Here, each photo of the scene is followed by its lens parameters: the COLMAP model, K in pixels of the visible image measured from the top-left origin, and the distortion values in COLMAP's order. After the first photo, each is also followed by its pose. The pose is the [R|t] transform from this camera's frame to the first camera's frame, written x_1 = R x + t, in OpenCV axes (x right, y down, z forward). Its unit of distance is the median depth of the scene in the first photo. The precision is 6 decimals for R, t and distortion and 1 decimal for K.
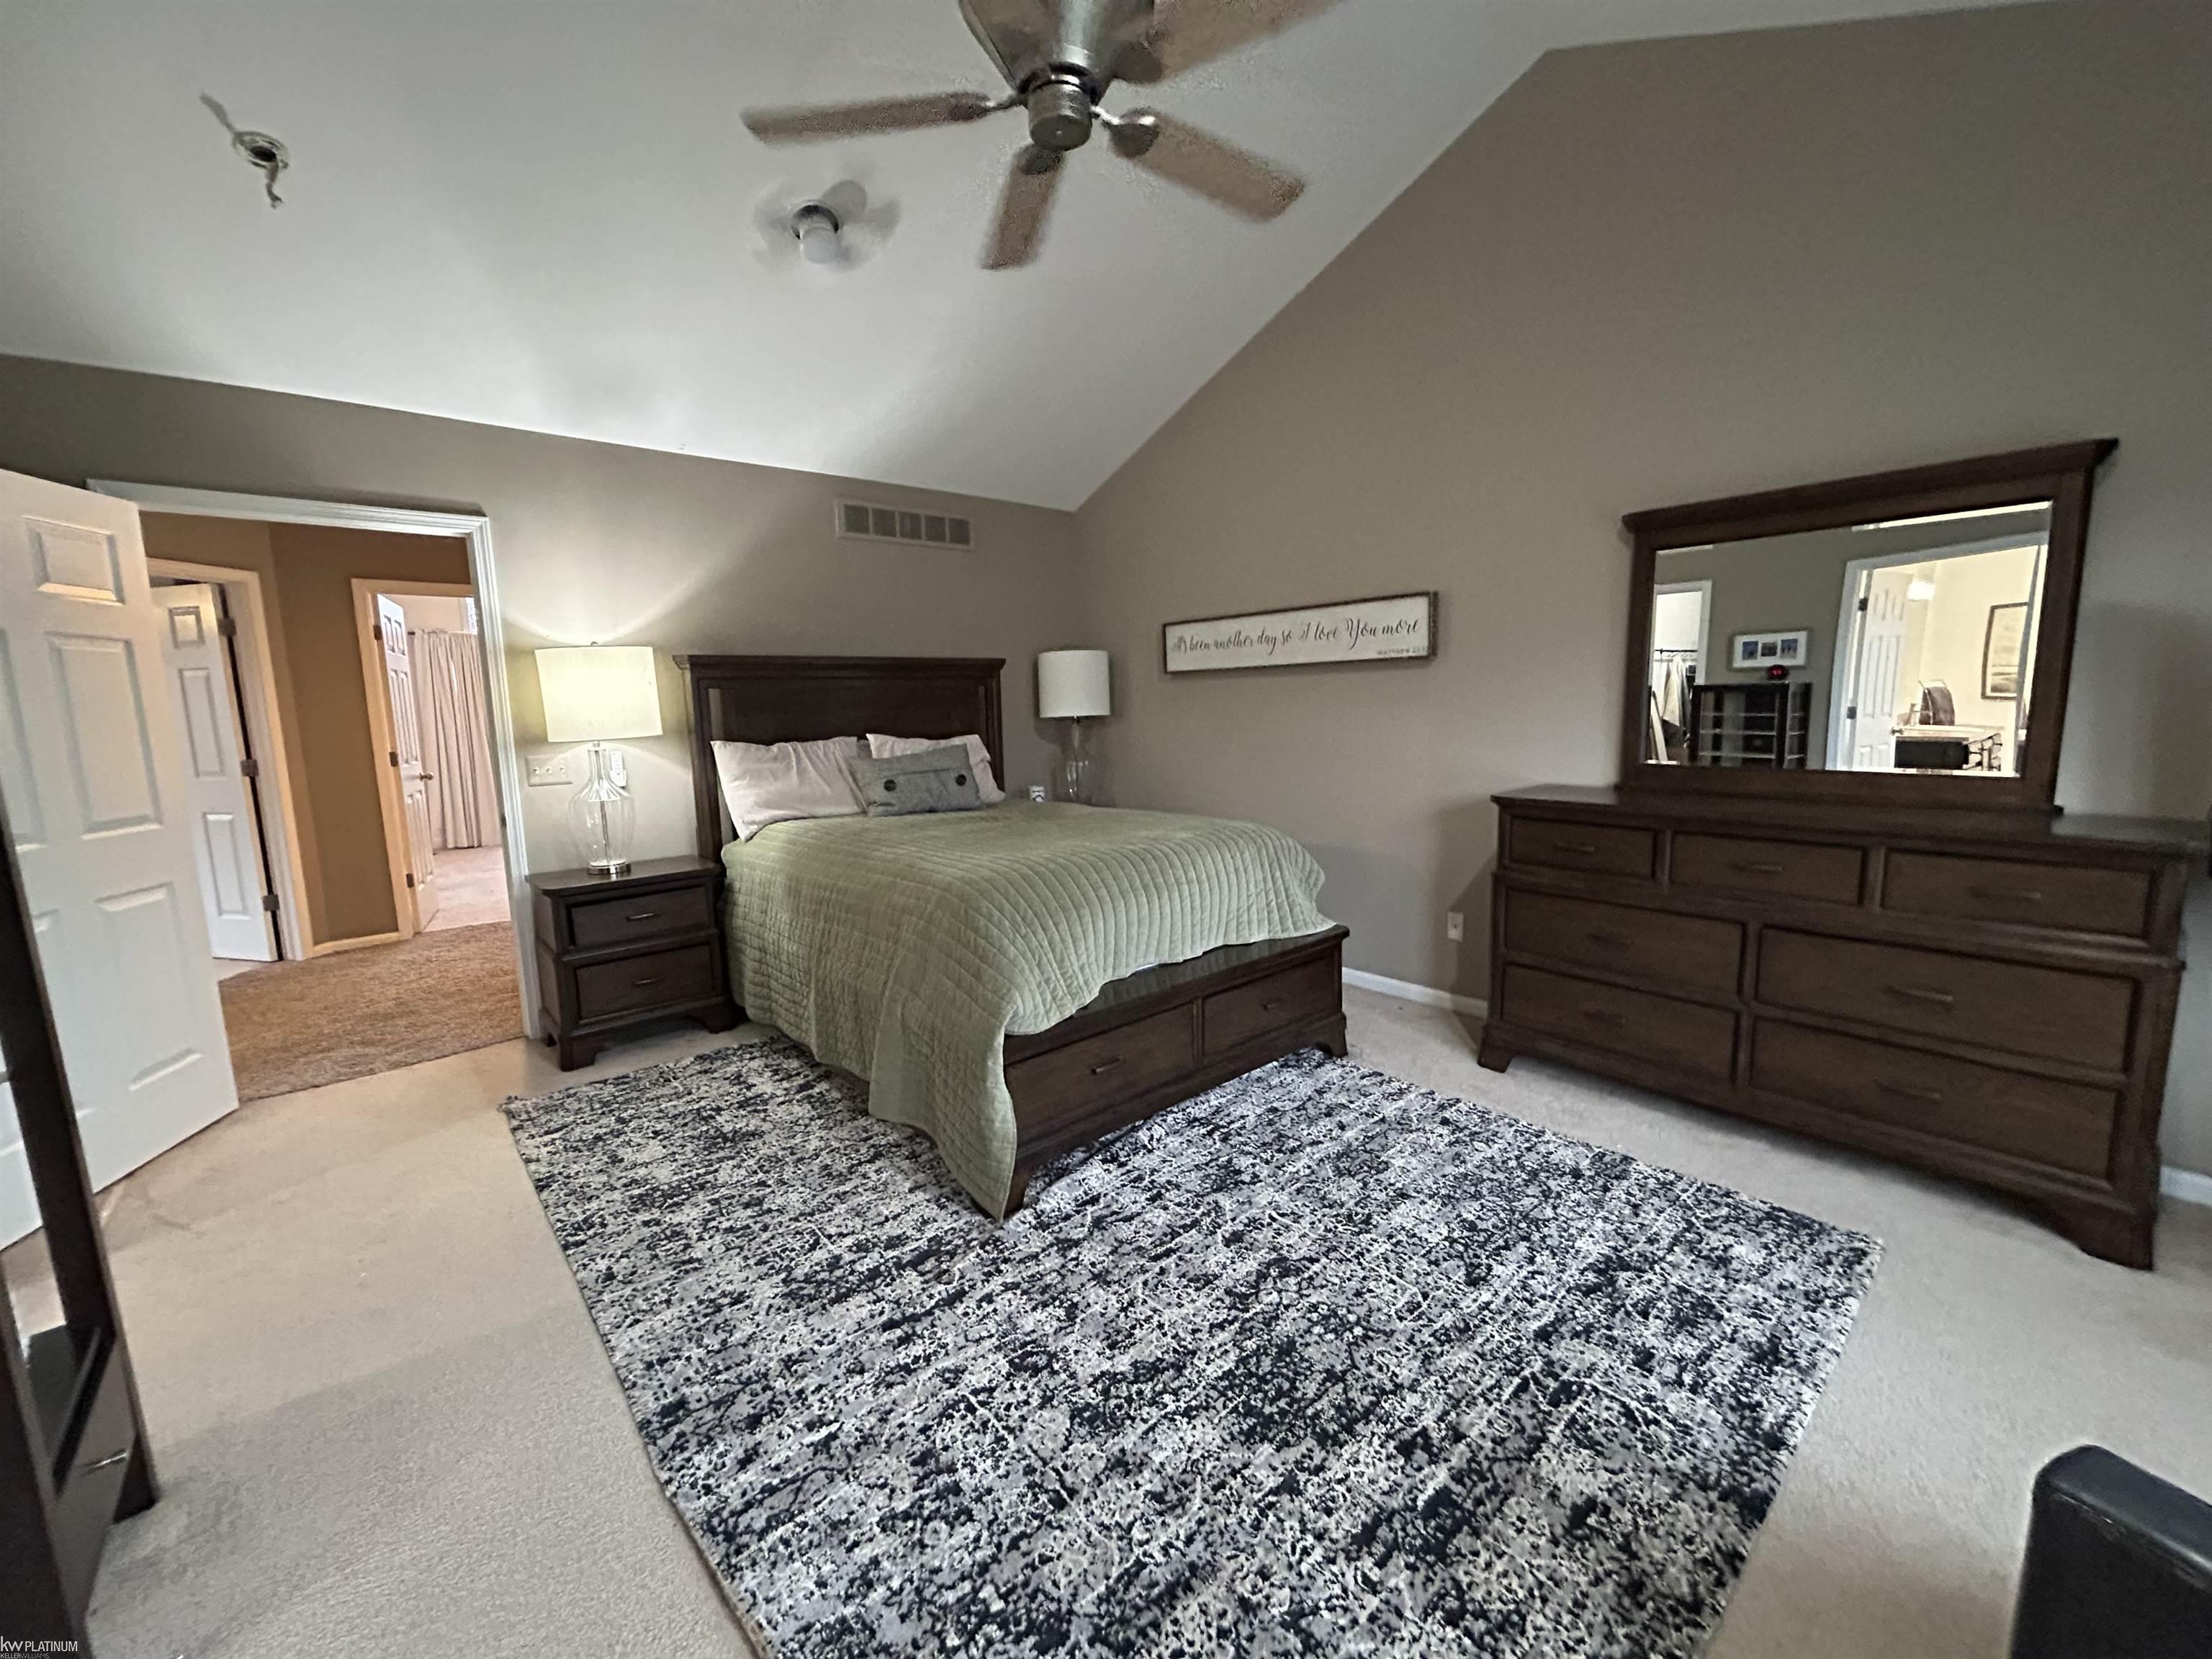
lens RADIAL K [[891.3, 0, 1101.5], [0, 891.3, 825.0], [0, 0, 1]] dist [-0.007900, 0.001986]
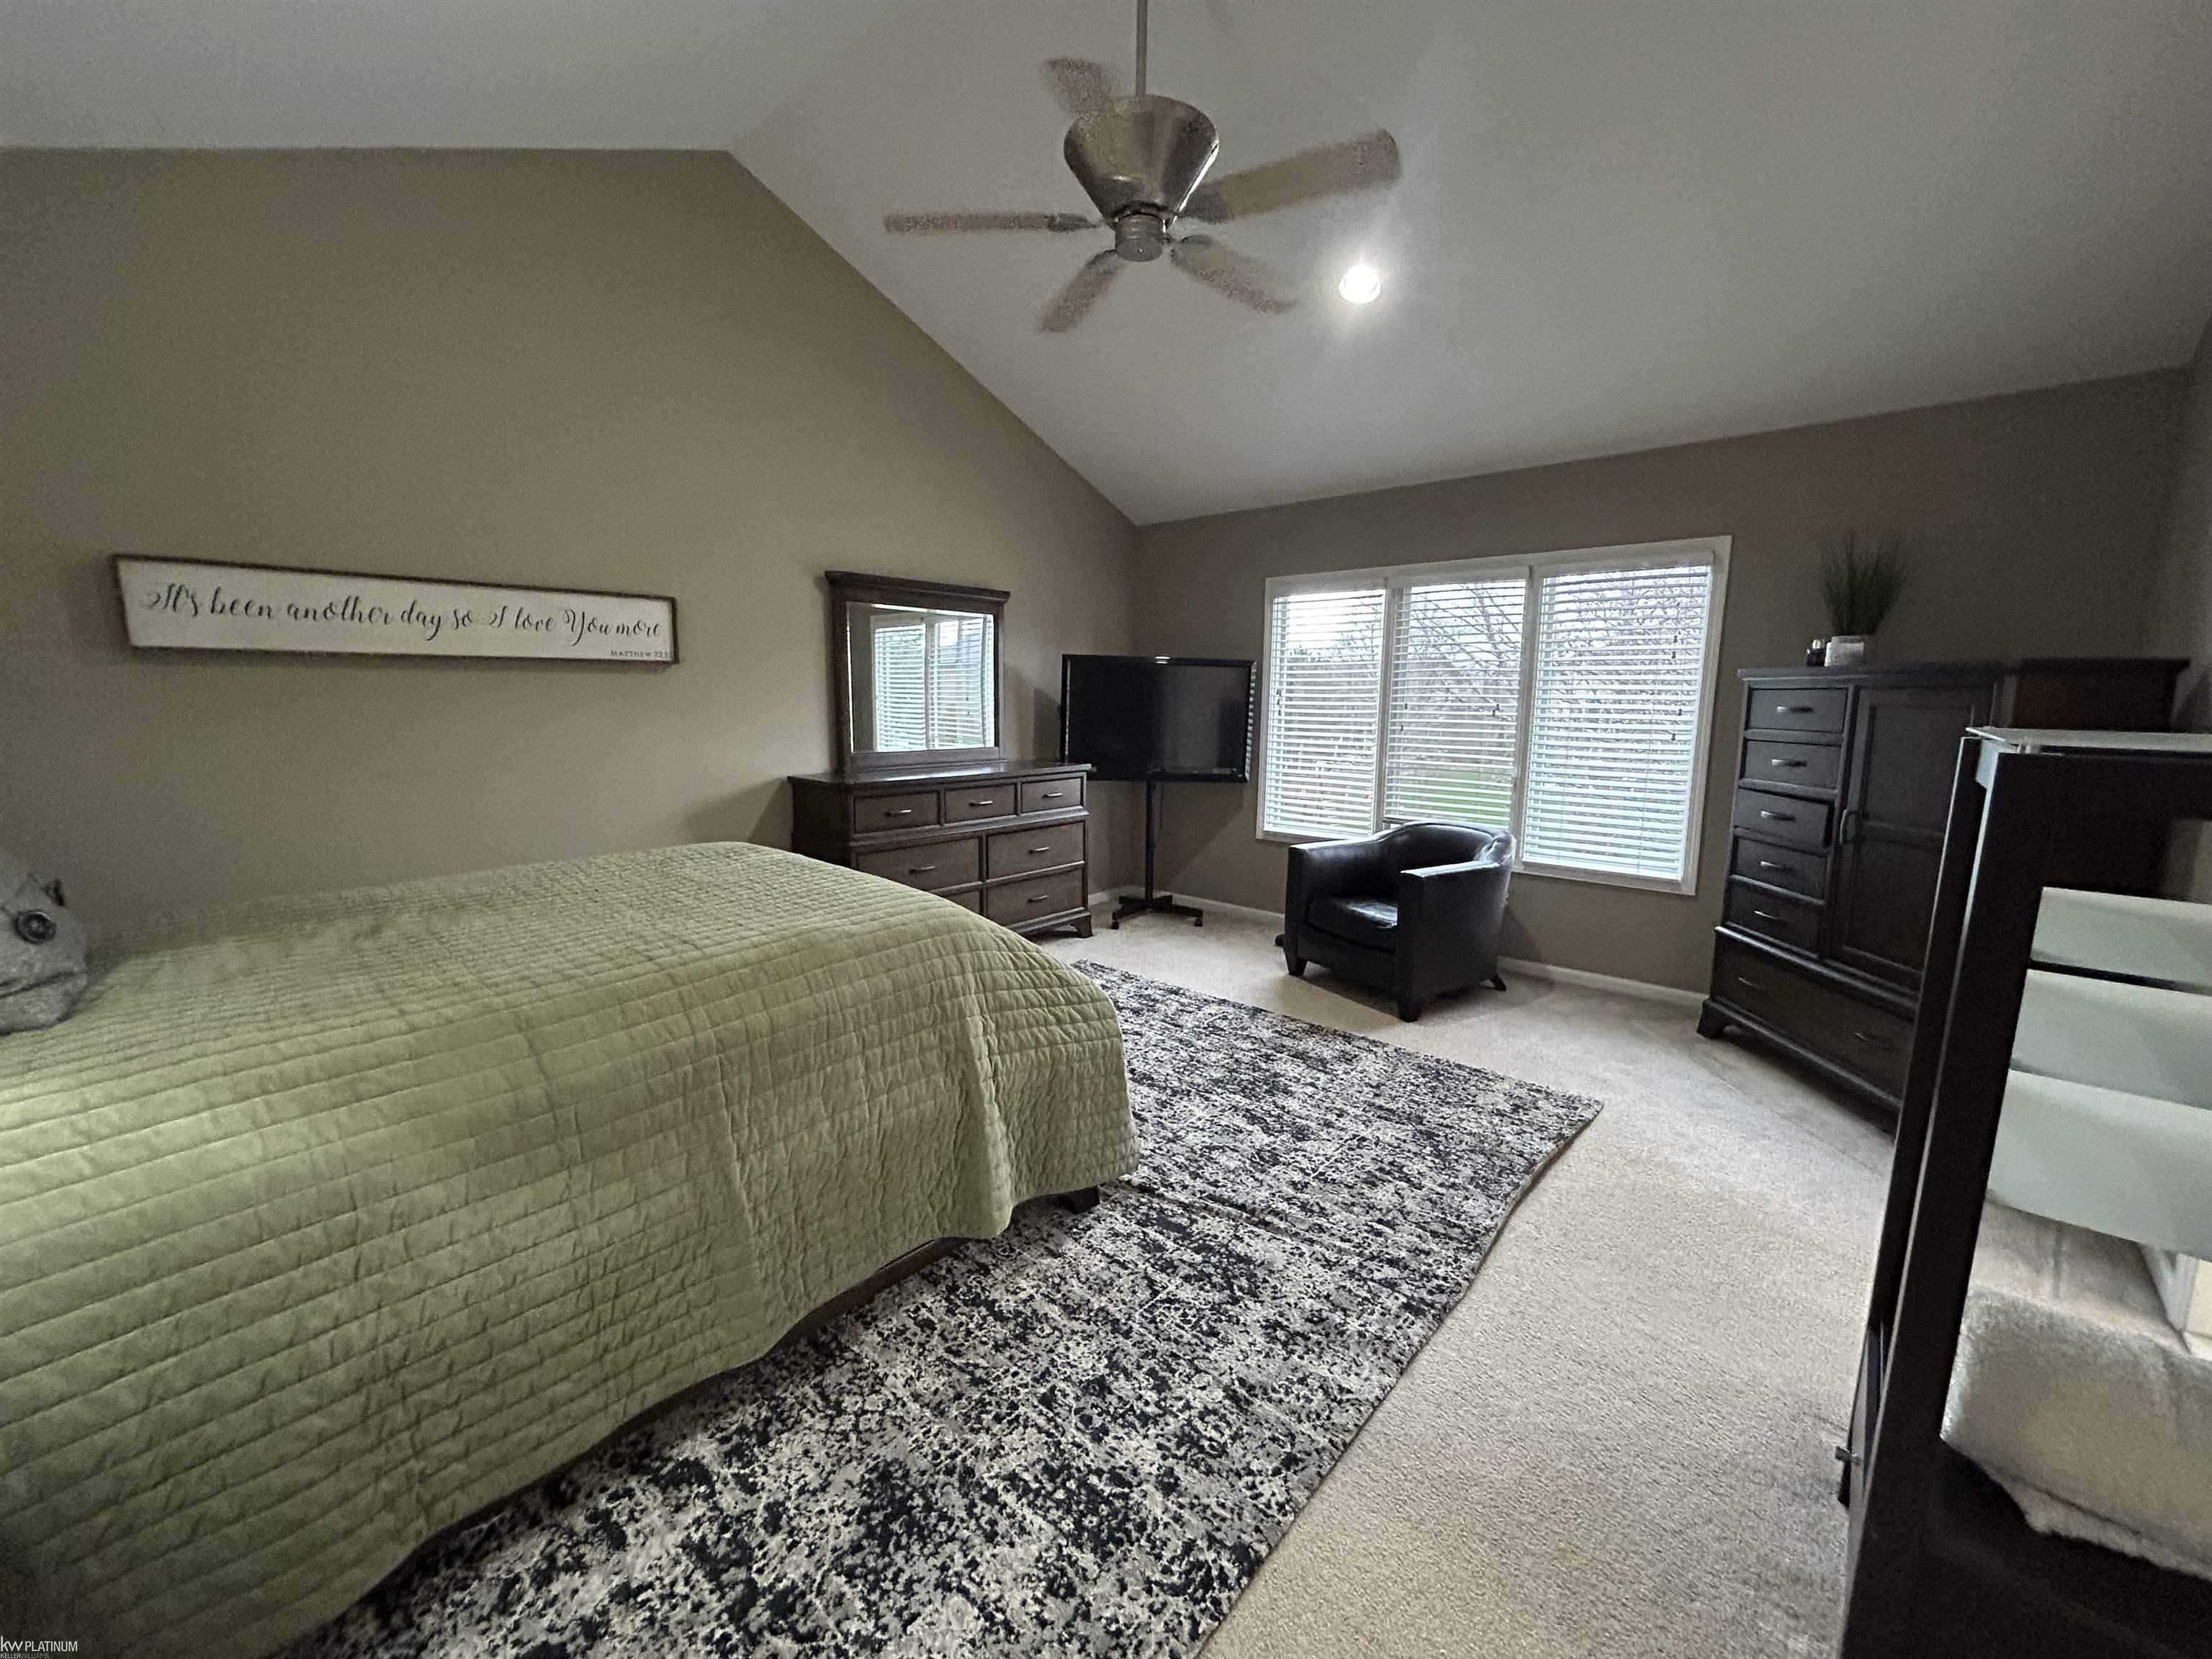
lens RADIAL K [[891.3, 0, 1099.5], [0, 891.3, 816.5], [0, 0, 1]] dist [-0.007900, 0.001986]
pose [[-0.132114, -0.112608, 0.984817, -1.206837], [0.135264, 0.982184, 0.130453, -0.145383], [-0.981962, 0.150445, -0.114529, 1.159313]]
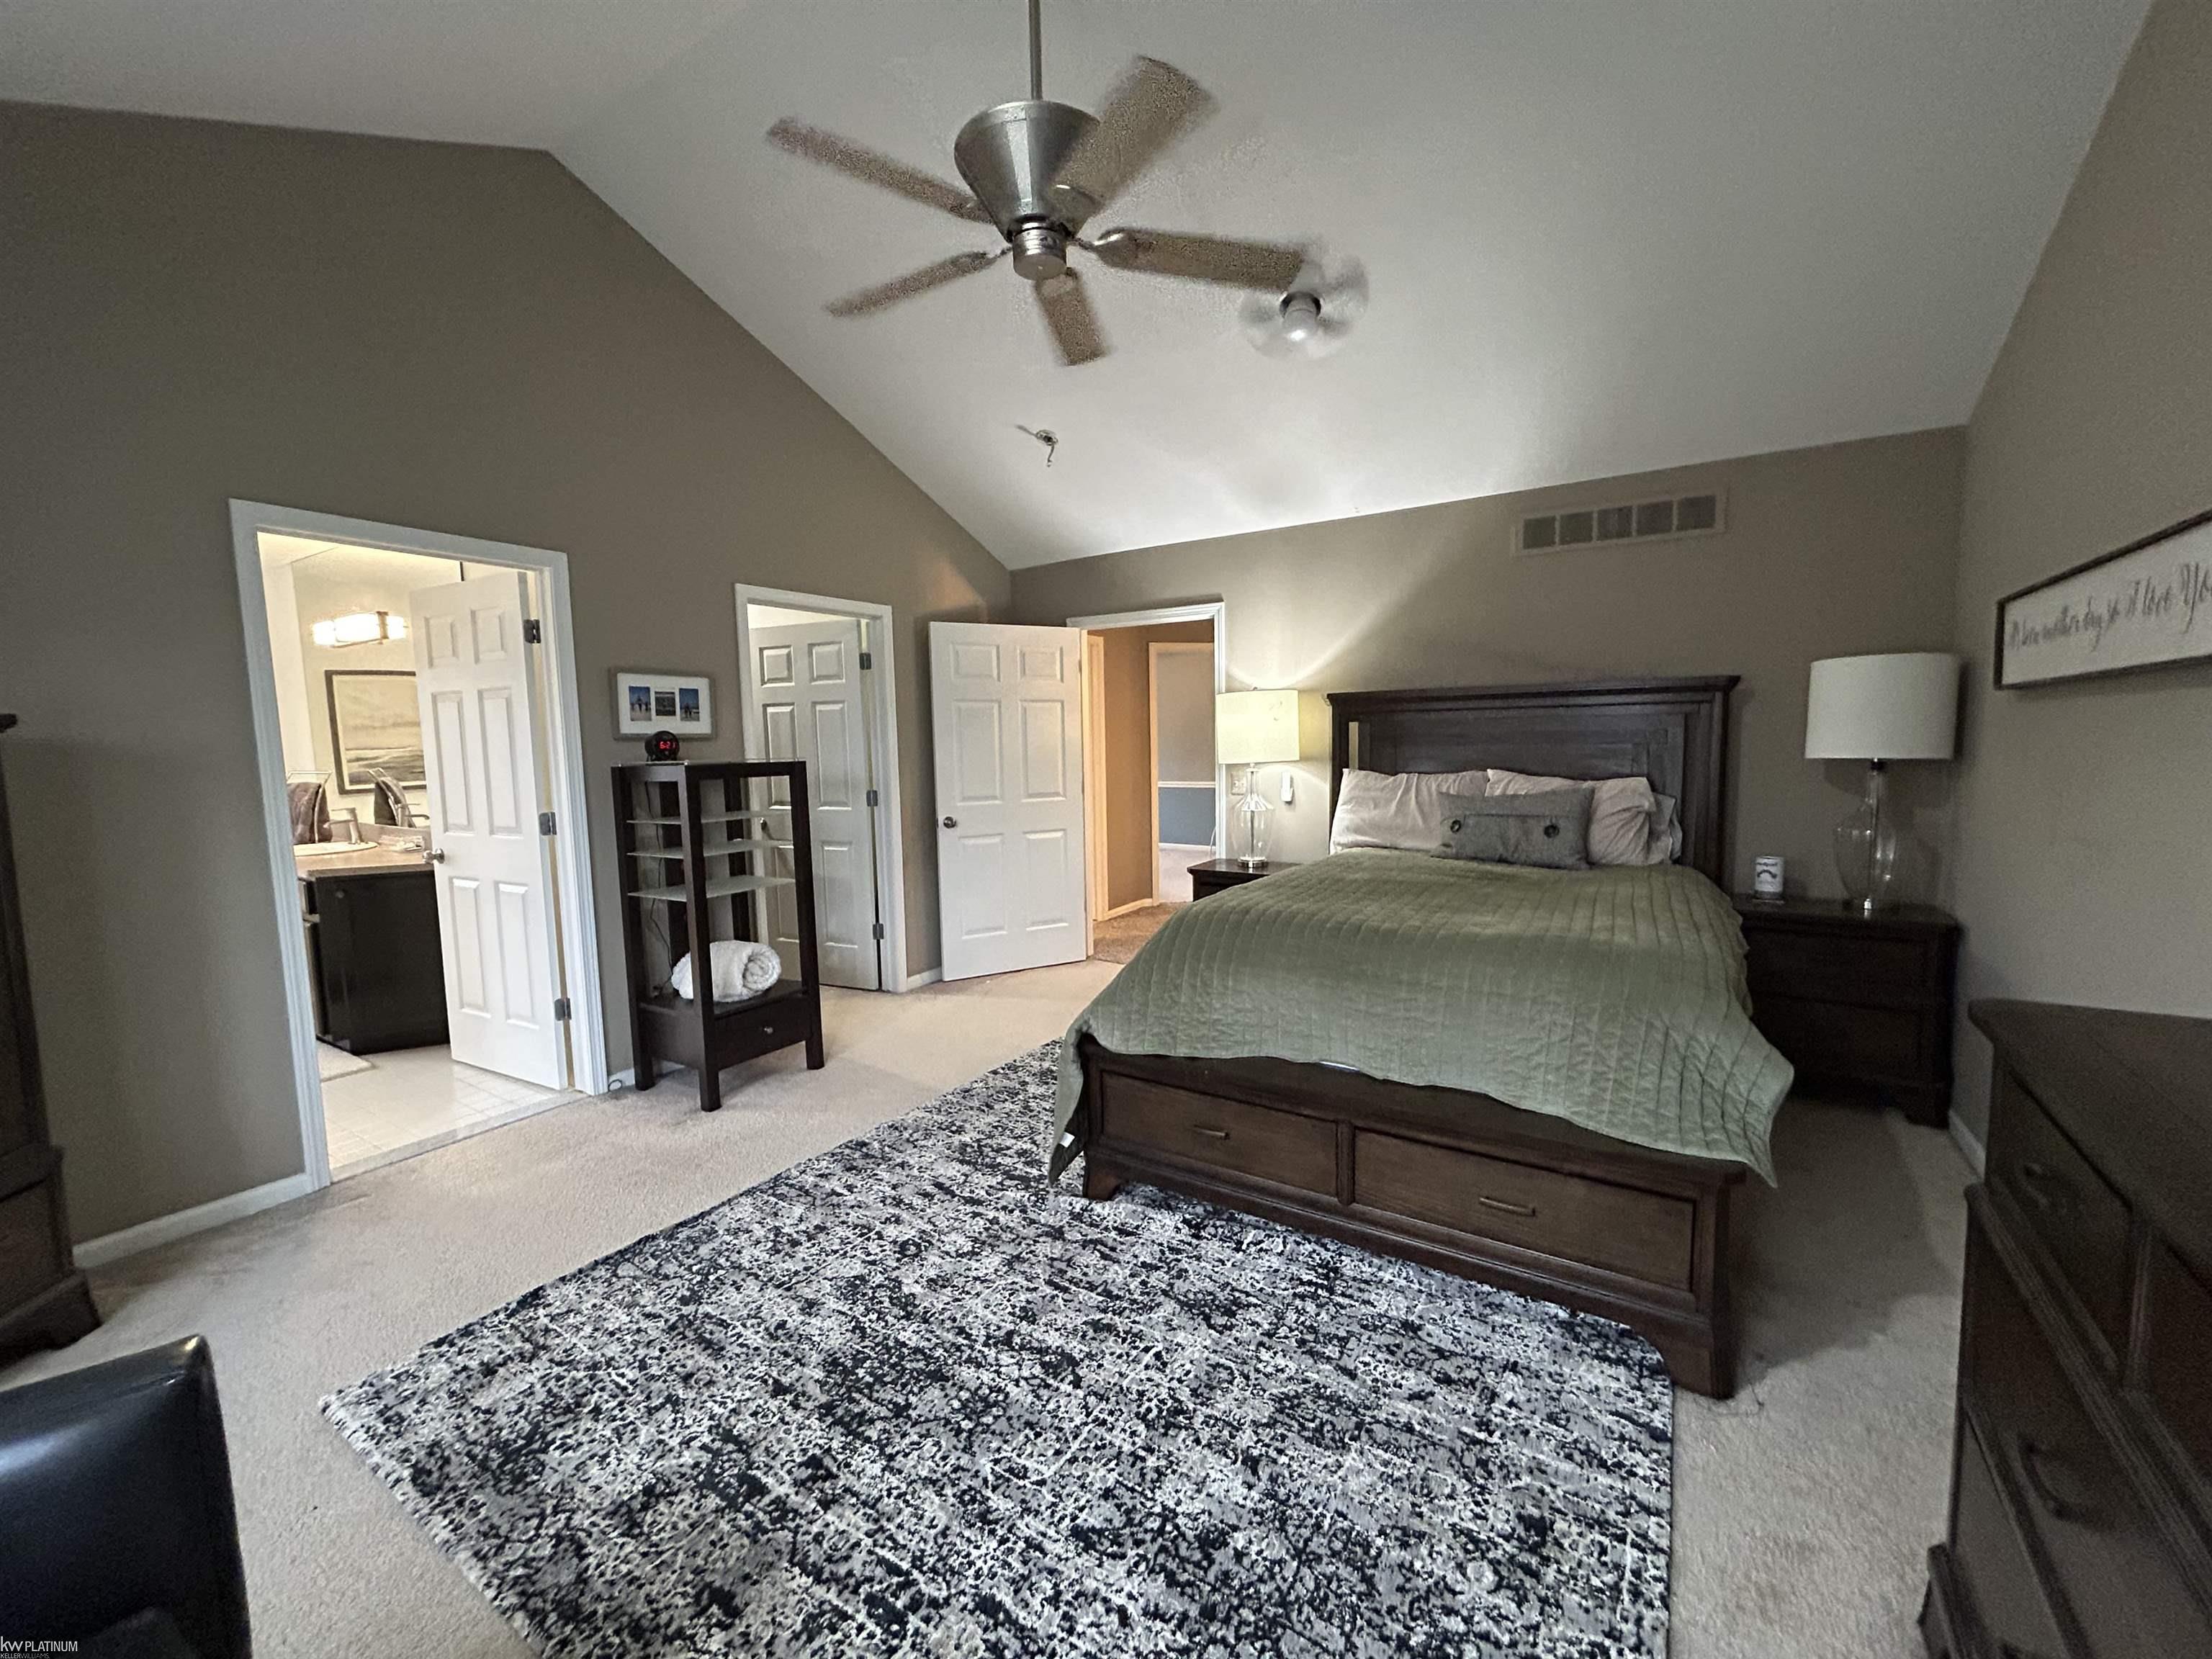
lens RADIAL K [[891.3, 0, 1098.3], [0, 891.3, 822.3], [0, 0, 1]] dist [-0.007900, 0.001986]
pose [[0.279702, 0.108743, -0.953909, 1.026849], [-0.122178, 0.989519, 0.076978, -0.138893], [0.952281, 0.095016, 0.290056, 0.704061]]
